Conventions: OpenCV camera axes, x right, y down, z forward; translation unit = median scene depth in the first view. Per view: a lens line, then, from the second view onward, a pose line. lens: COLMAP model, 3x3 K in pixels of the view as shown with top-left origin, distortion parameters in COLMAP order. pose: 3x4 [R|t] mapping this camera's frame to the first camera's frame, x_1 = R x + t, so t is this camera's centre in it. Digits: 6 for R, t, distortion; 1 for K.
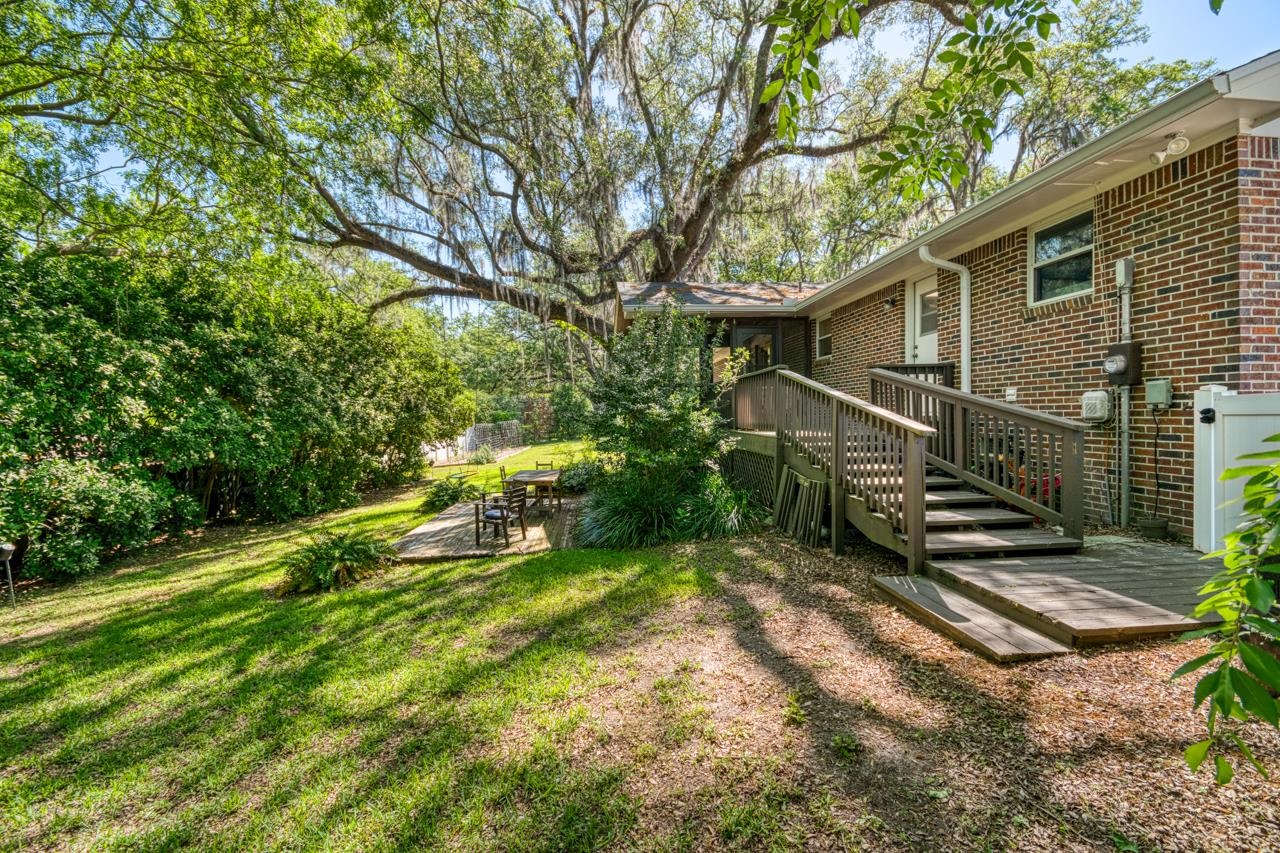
lens RADIAL K [[565.0, 0, 640.0], [0, 565.0, 426.5], [0, 0, 1]] dist [0.012196, -0.008255]
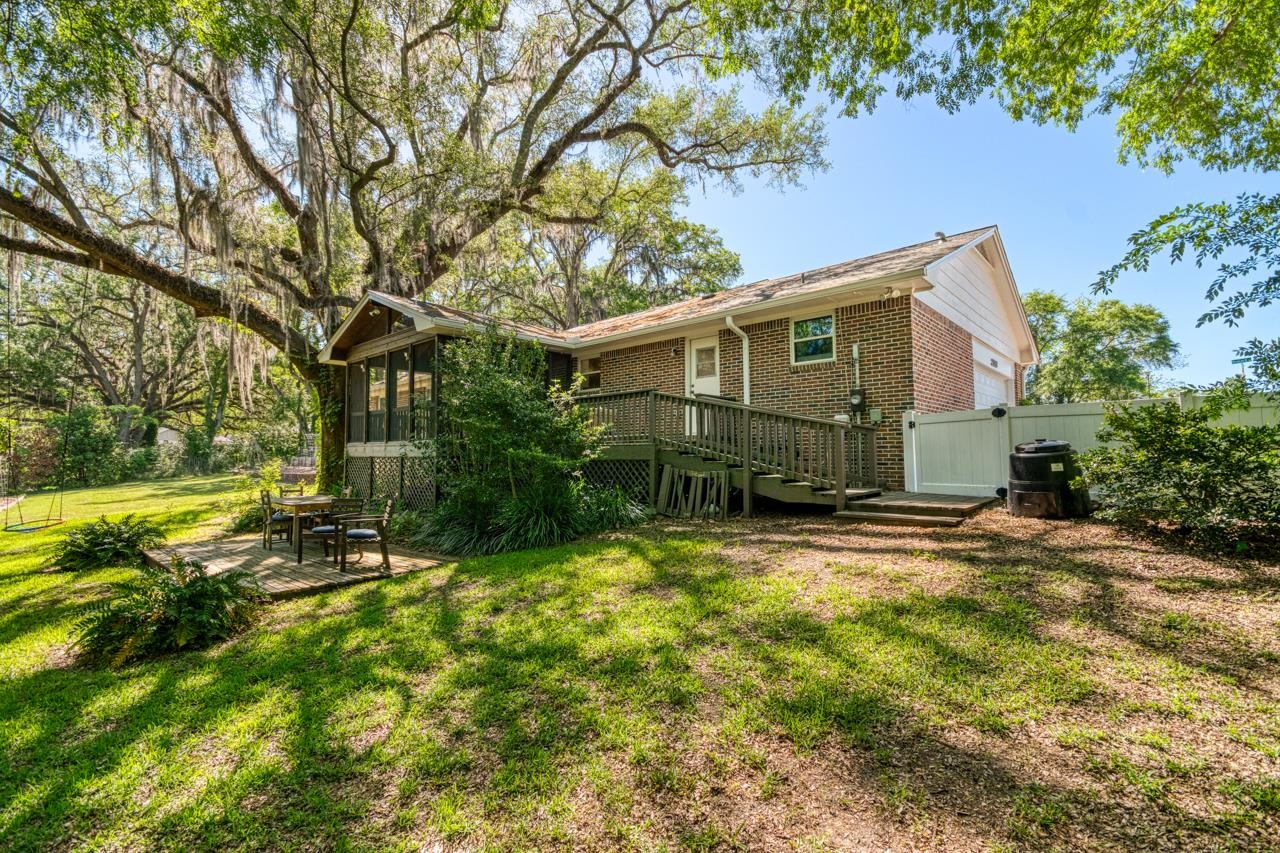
lens RADIAL K [[565.0, 0, 640.0], [0, 565.0, 426.5], [0, 0, 1]] dist [0.012196, -0.008255]
pose [[0.731425, 0.046709, 0.680320, -0.899274], [0.010893, 0.996724, -0.080144, 0.113332], [-0.681835, 0.066030, 0.728520, 0.137639]]
